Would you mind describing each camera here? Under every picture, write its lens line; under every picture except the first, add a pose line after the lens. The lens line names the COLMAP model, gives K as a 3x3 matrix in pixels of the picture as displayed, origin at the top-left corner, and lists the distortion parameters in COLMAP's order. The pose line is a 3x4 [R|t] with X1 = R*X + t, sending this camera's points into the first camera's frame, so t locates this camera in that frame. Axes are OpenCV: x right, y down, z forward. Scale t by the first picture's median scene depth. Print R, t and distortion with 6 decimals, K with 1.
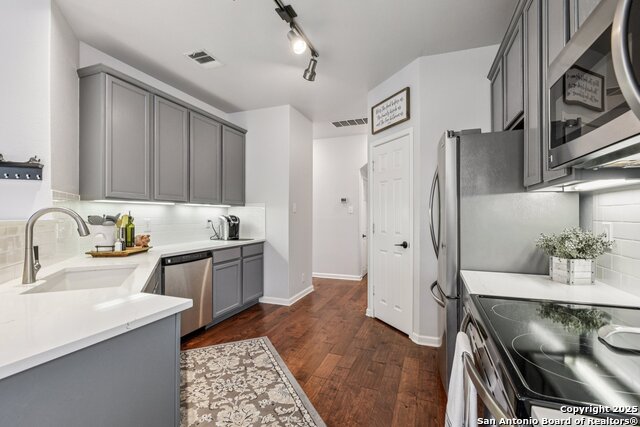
lens RADIAL K [[293.4, 0, 321.1], [0, 293.4, 212.9], [0, 0, 1]] dist [-0.000563, -0.000171]
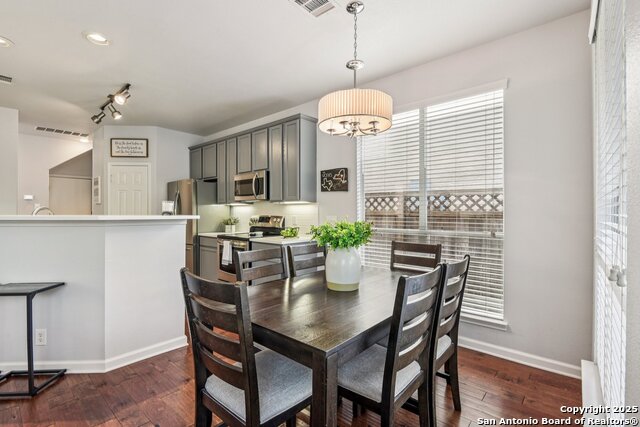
lens RADIAL K [[300.5, 0, 319.7], [0, 300.5, 214.1], [0, 0, 1]] dist [-0.001844, -0.000430]
pose [[0.350570, 0.000256, 0.936536, -1.342601], [-0.004379, 0.999989, 0.001366, 0.013144], [-0.936526, -0.004580, 0.350568, -0.769999]]
